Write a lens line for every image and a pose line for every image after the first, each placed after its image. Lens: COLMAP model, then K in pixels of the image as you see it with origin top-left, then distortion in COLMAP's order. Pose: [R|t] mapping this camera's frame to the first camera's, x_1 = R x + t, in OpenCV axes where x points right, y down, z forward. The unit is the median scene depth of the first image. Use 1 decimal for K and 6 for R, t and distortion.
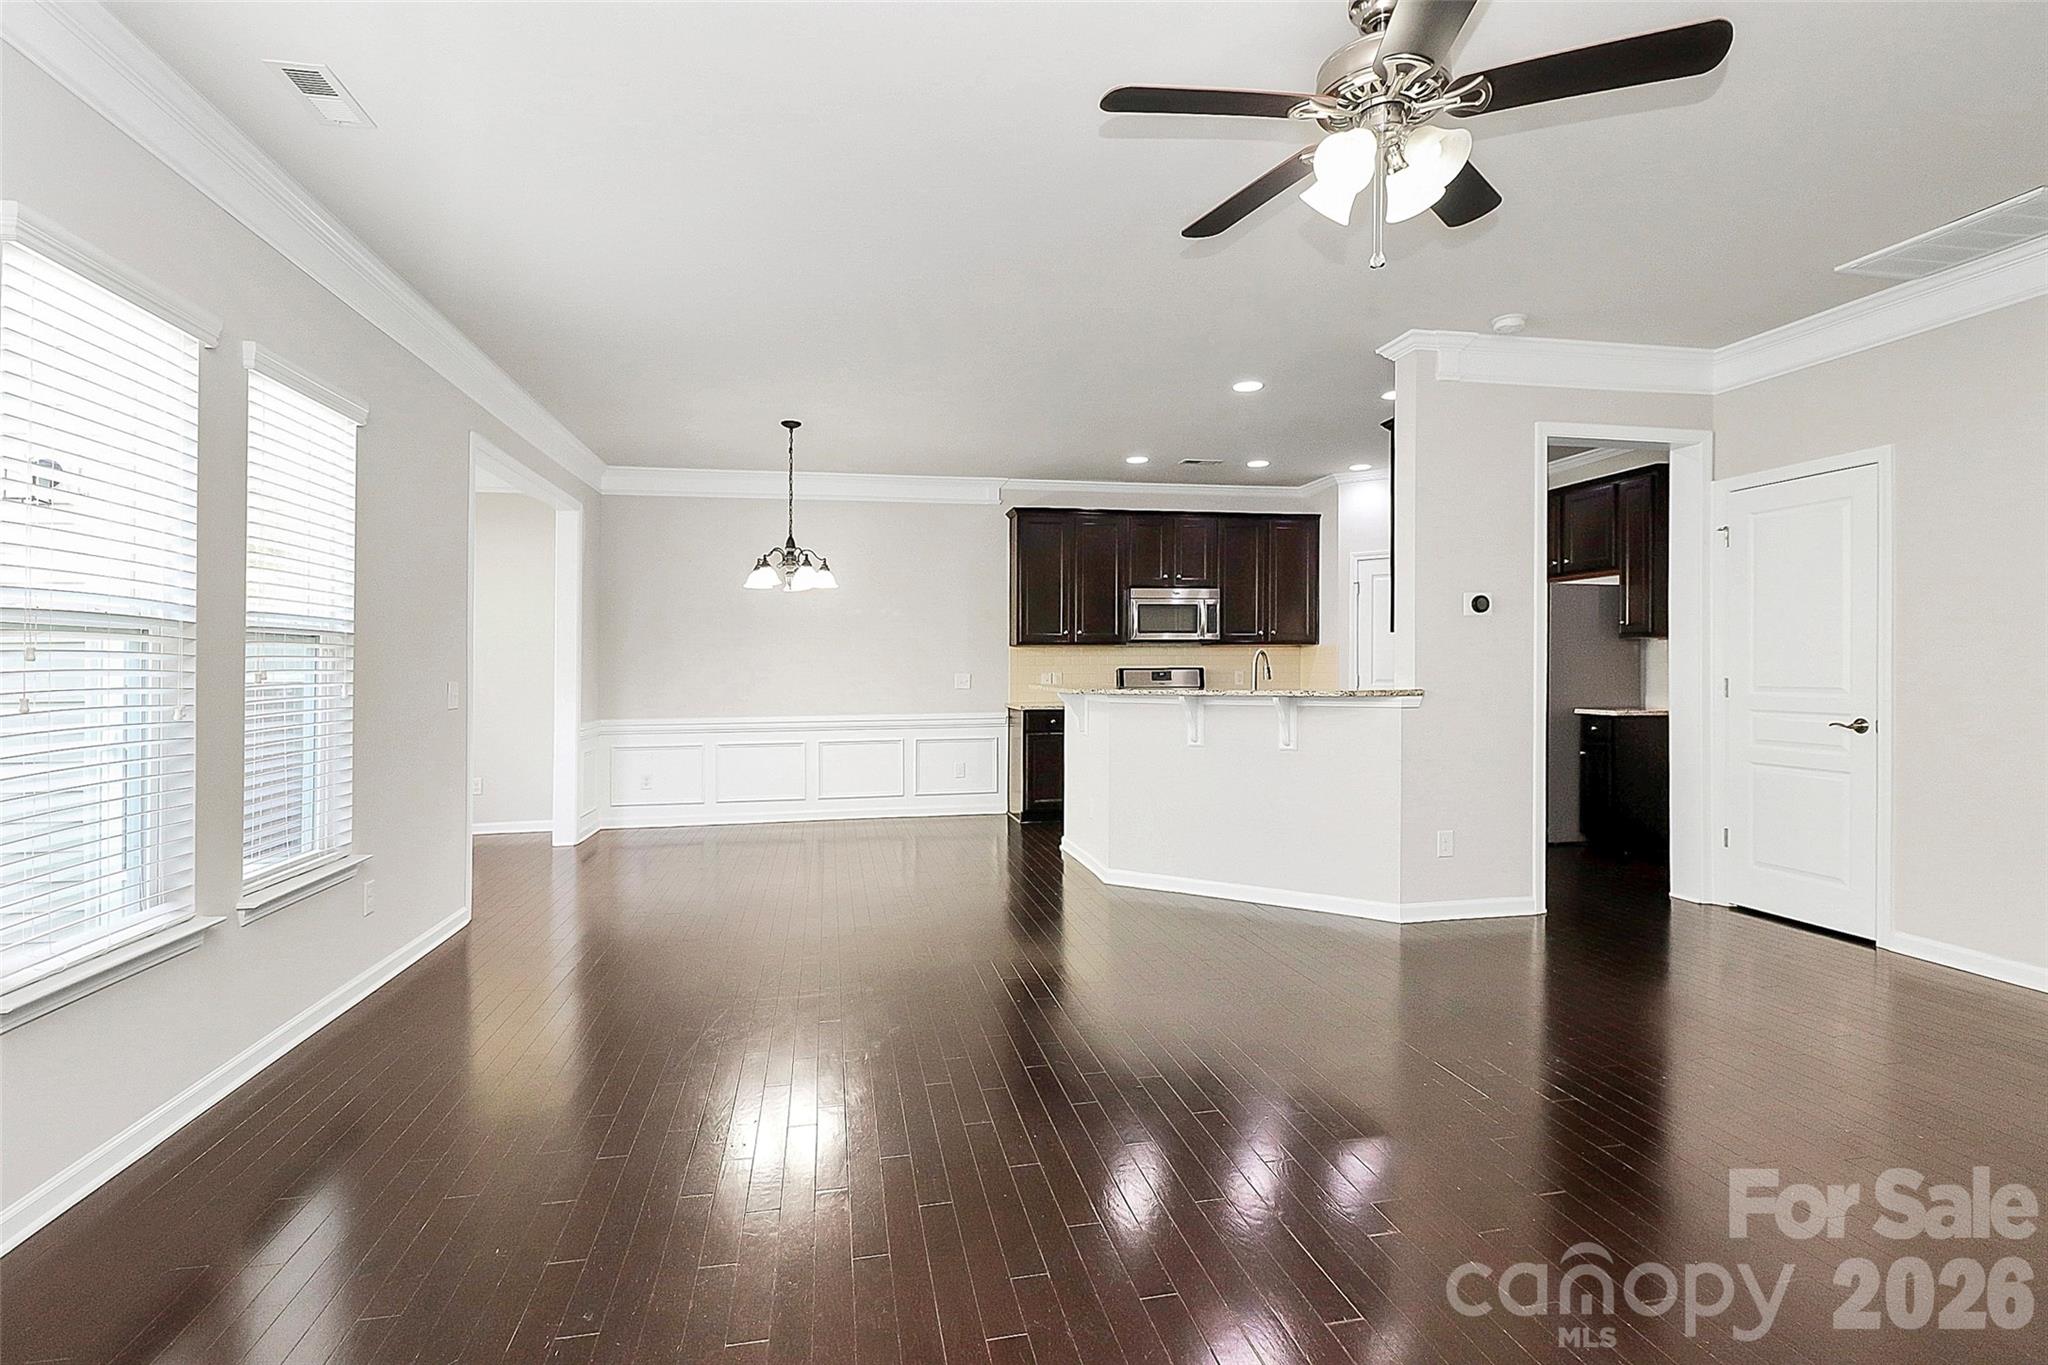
lens RADIAL K [[941.4, 0, 1023.3], [0, 941.4, 651.5], [0, 0, 1]] dist [0.000659, -0.000356]
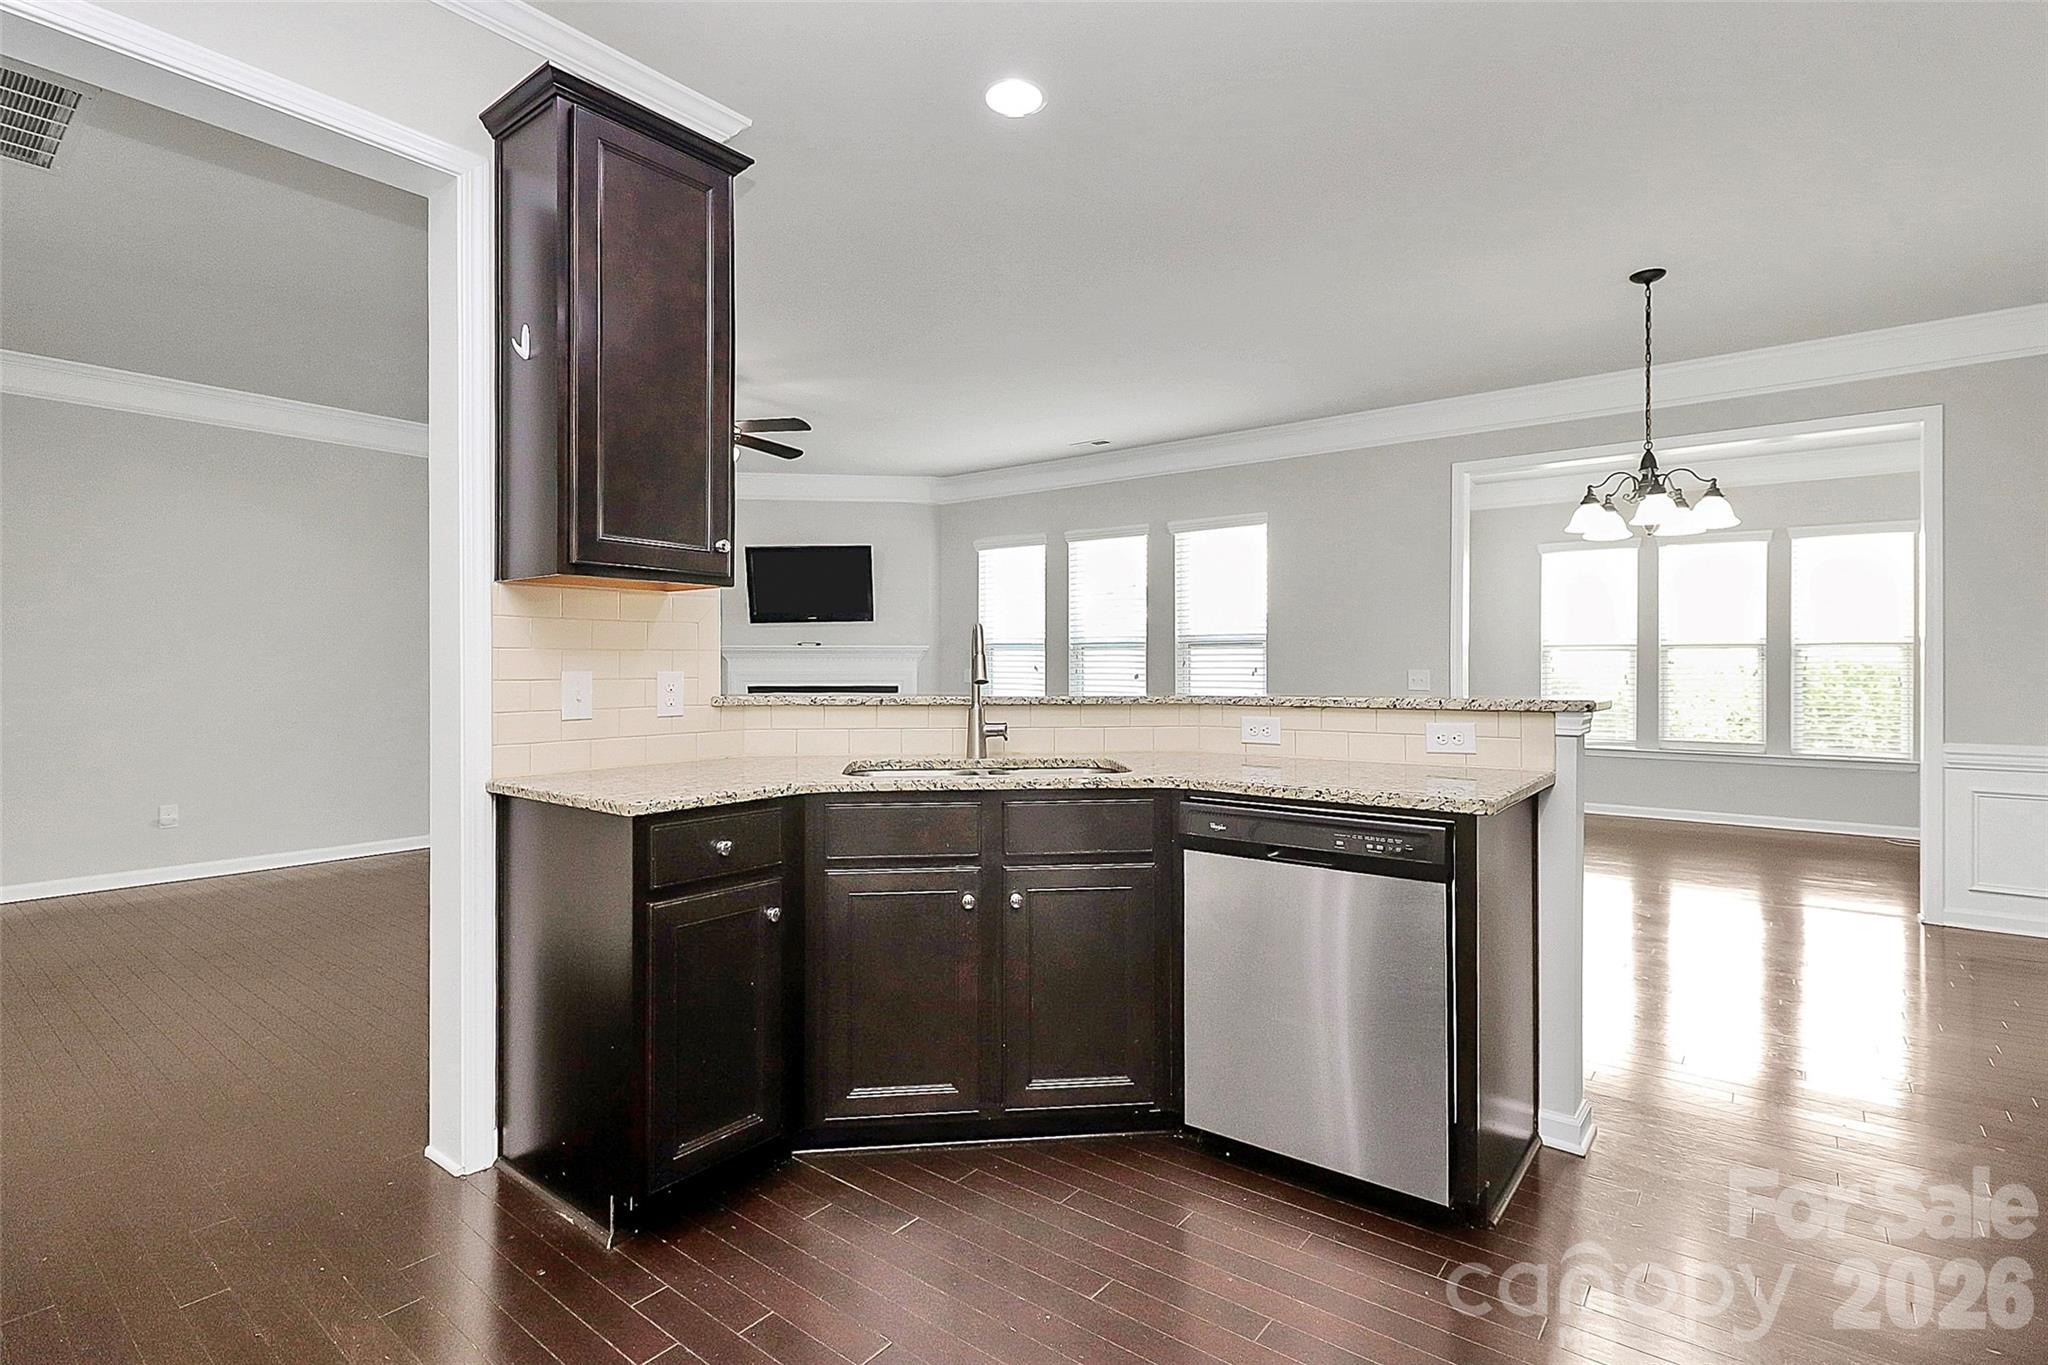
lens RADIAL K [[978.6, 0, 1023.3], [0, 978.6, 671.2], [0, 0, 1]] dist [0.002555, -0.012109]
pose [[-0.759248, 0.010111, -0.650723, 0.406511], [0.015111, 0.999884, -0.002094, 0.017428], [0.650626, -0.011423, -0.759312, 0.975690]]
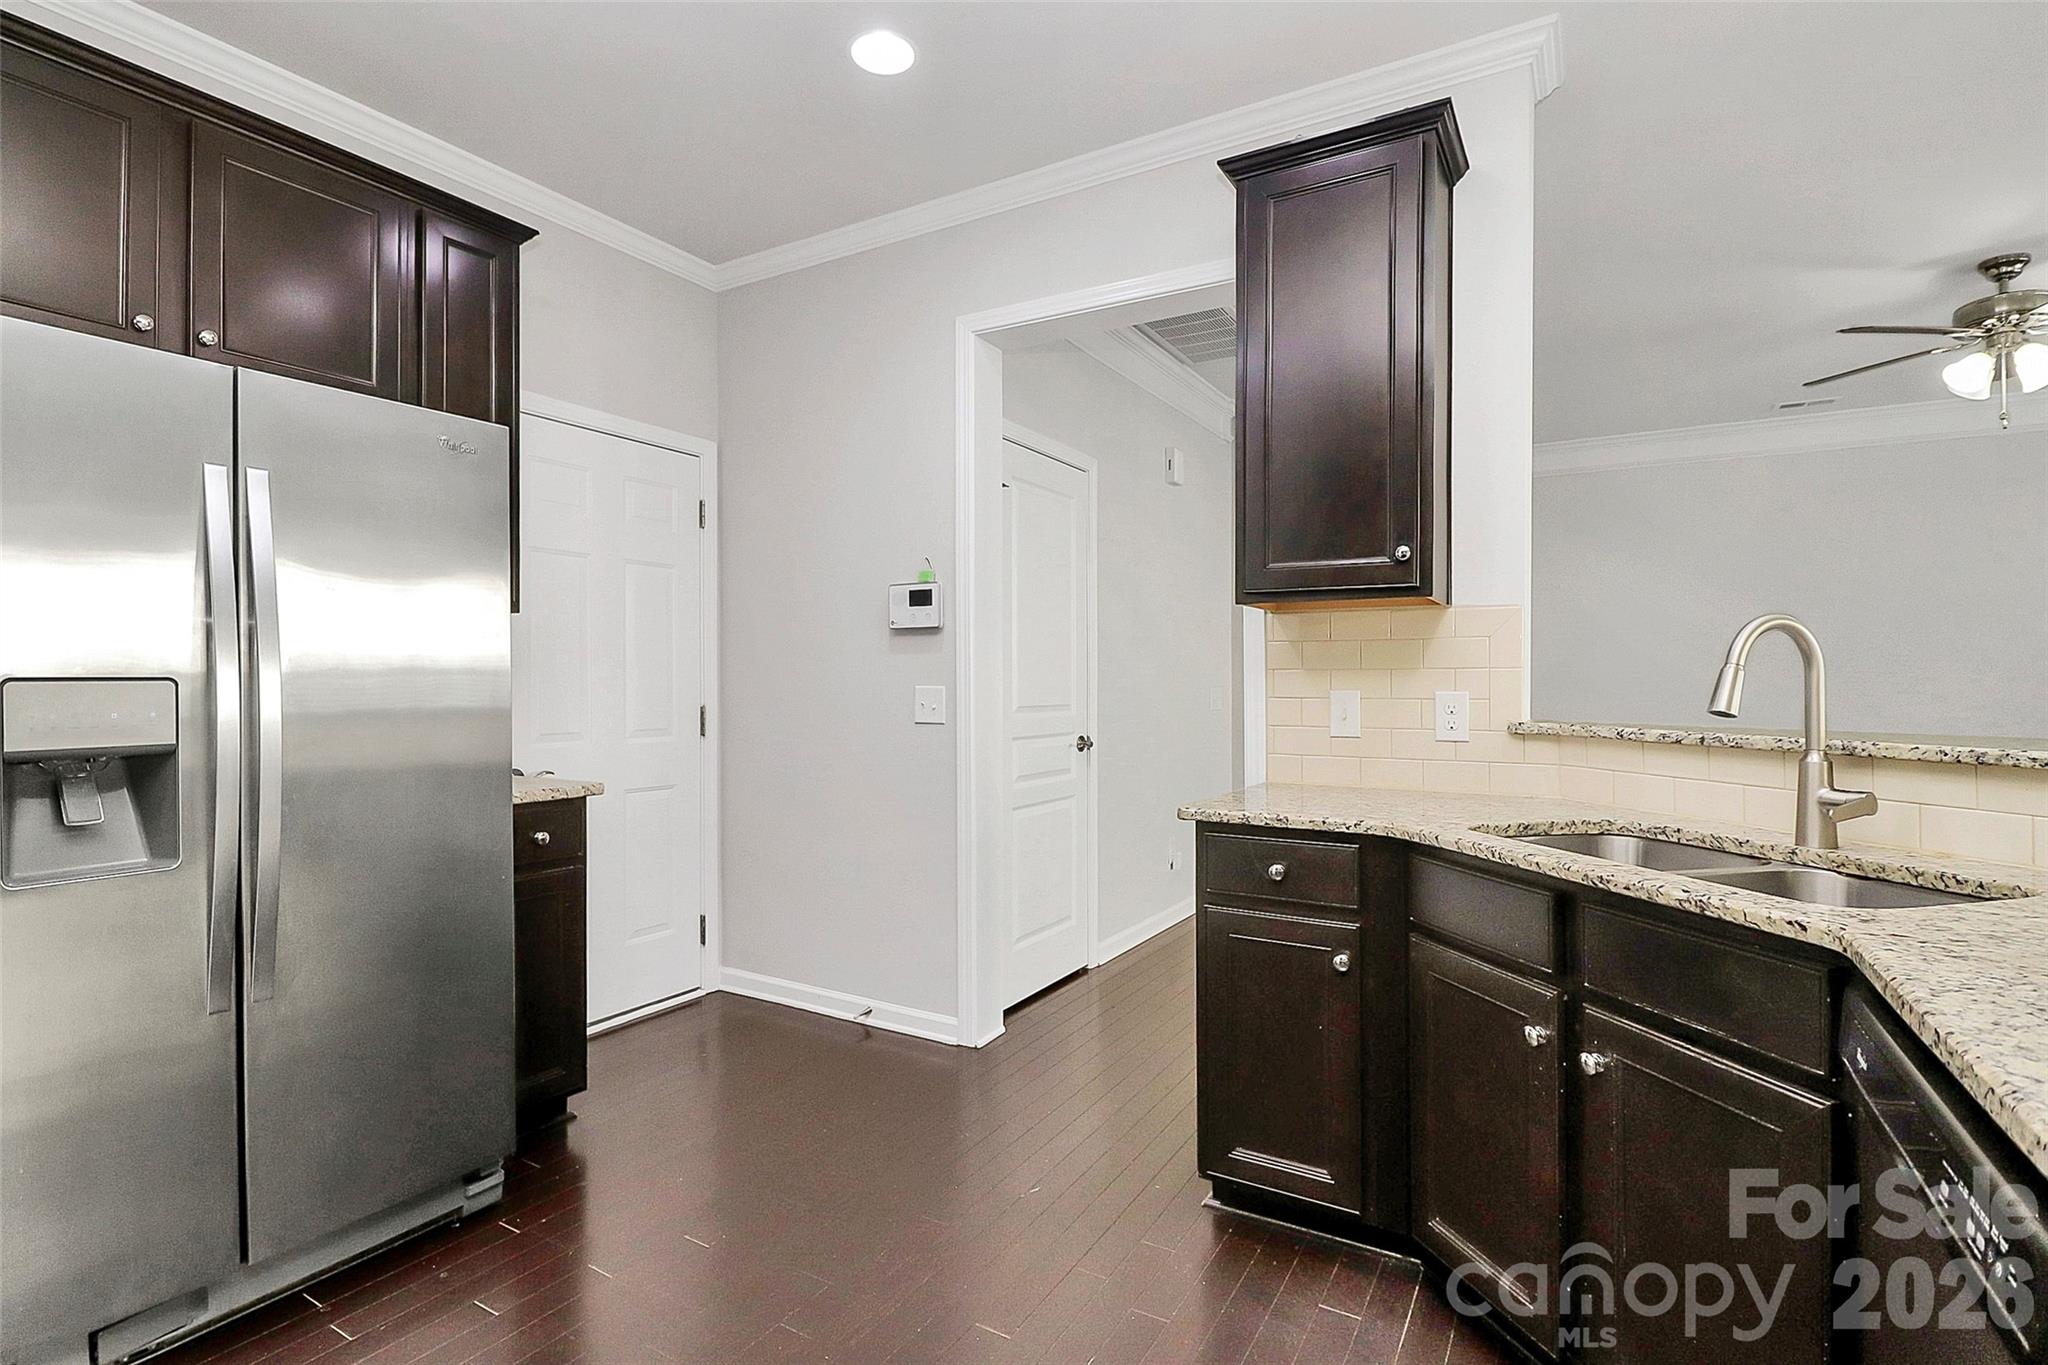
lens RADIAL K [[978.6, 0, 1023.3], [0, 978.6, 671.2], [0, 0, 1]] dist [0.002555, -0.012109]
pose [[-0.734816, 0.012223, 0.678156, 0.147080], [-0.006501, 0.999665, -0.025062, 0.017249], [-0.678235, -0.022825, -0.734491, 0.957562]]
